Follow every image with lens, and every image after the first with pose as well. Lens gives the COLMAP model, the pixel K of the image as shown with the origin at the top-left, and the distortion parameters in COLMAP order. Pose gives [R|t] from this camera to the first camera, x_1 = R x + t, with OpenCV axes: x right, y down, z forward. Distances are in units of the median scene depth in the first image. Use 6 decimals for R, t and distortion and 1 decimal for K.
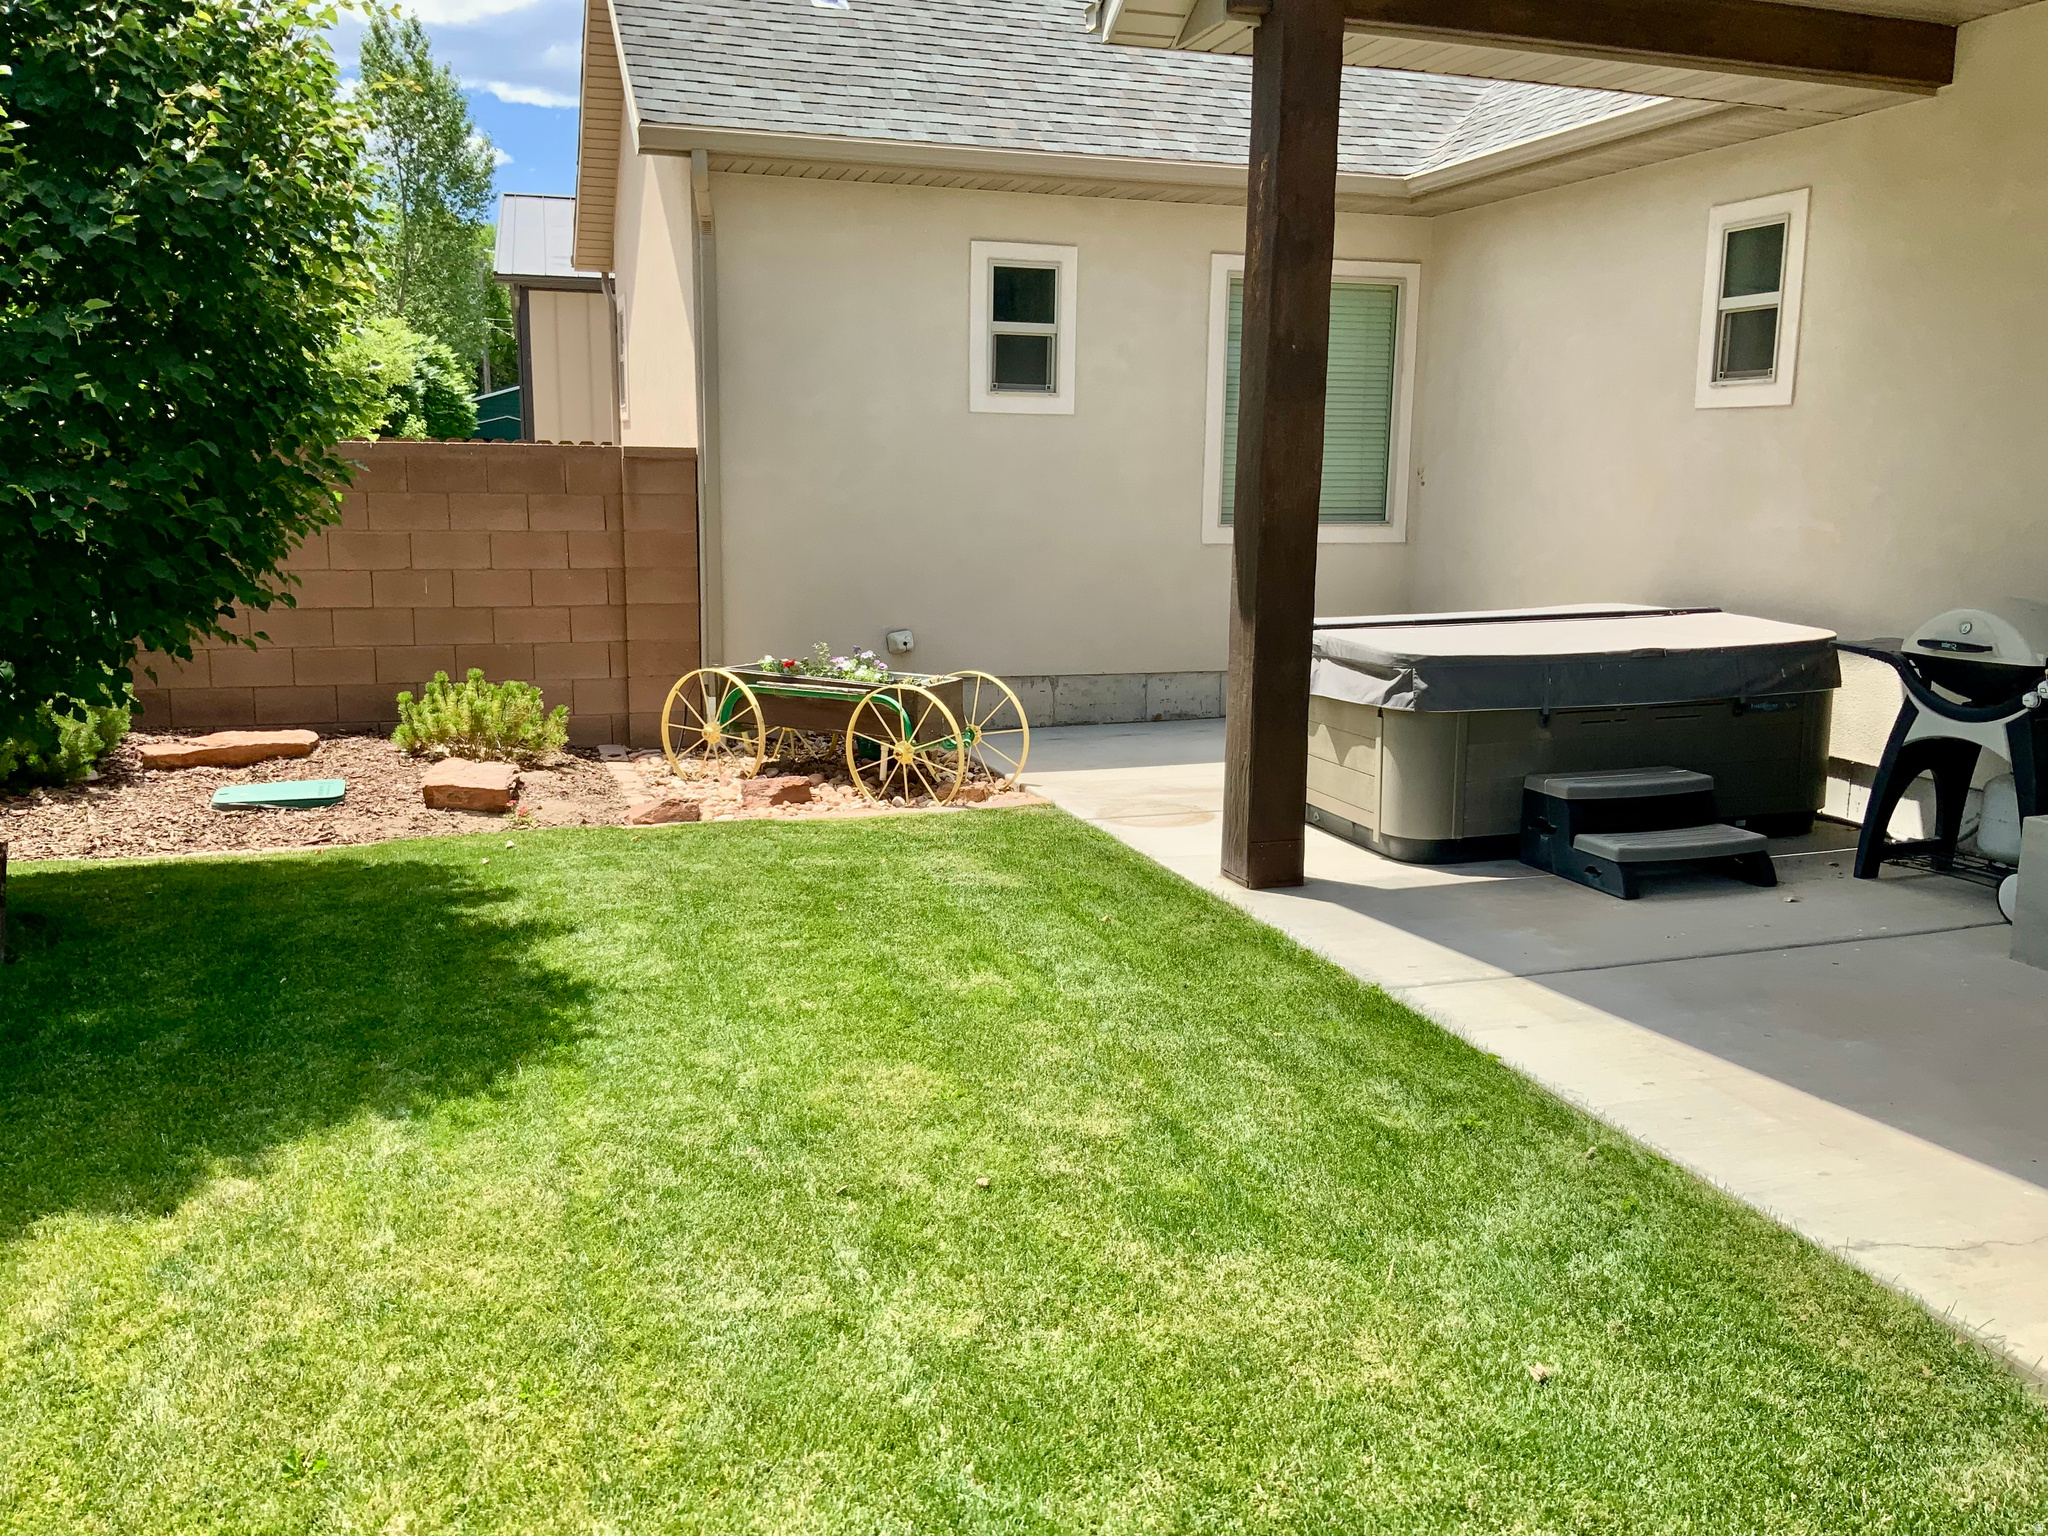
lens RADIAL K [[1696.6, 0, 1018.2], [0, 1696.6, 771.9], [0, 0, 1]] dist [0.064335, -0.115835]
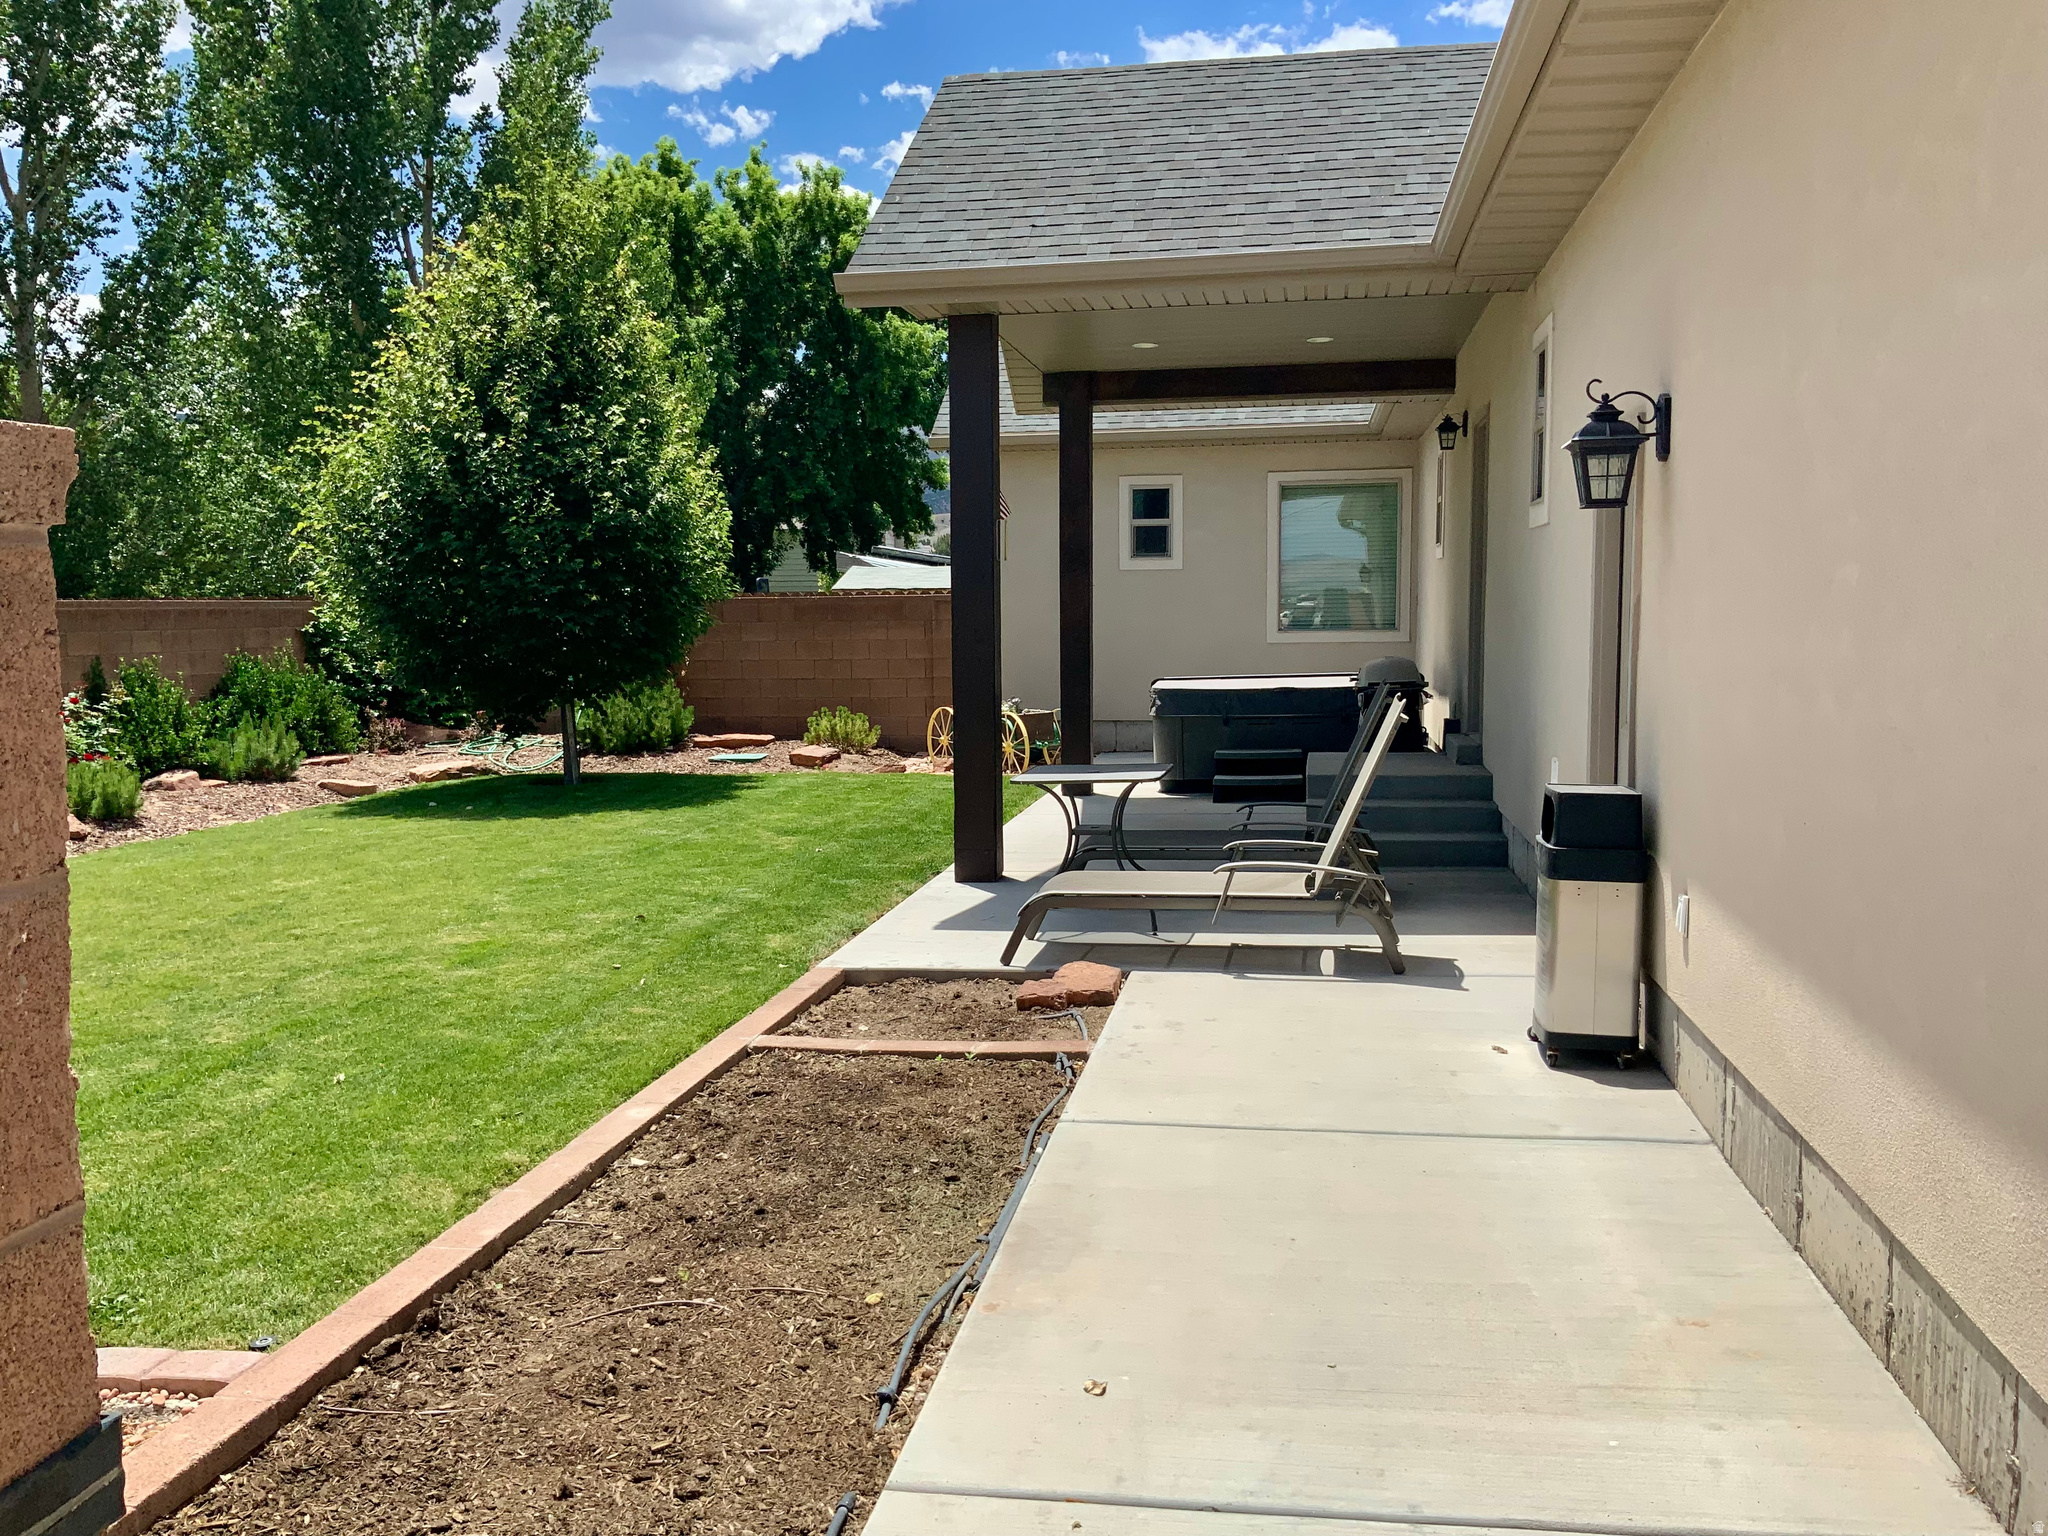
lens RADIAL K [[1696.6, 0, 1017.4], [0, 1696.6, 760.9], [0, 0, 1]] dist [0.064335, -0.115835]
pose [[0.889192, 0.020414, -0.457078, 0.981412], [-0.059409, 0.995698, -0.071104, 0.167614], [0.453661, 0.090380, 0.886580, -0.849330]]
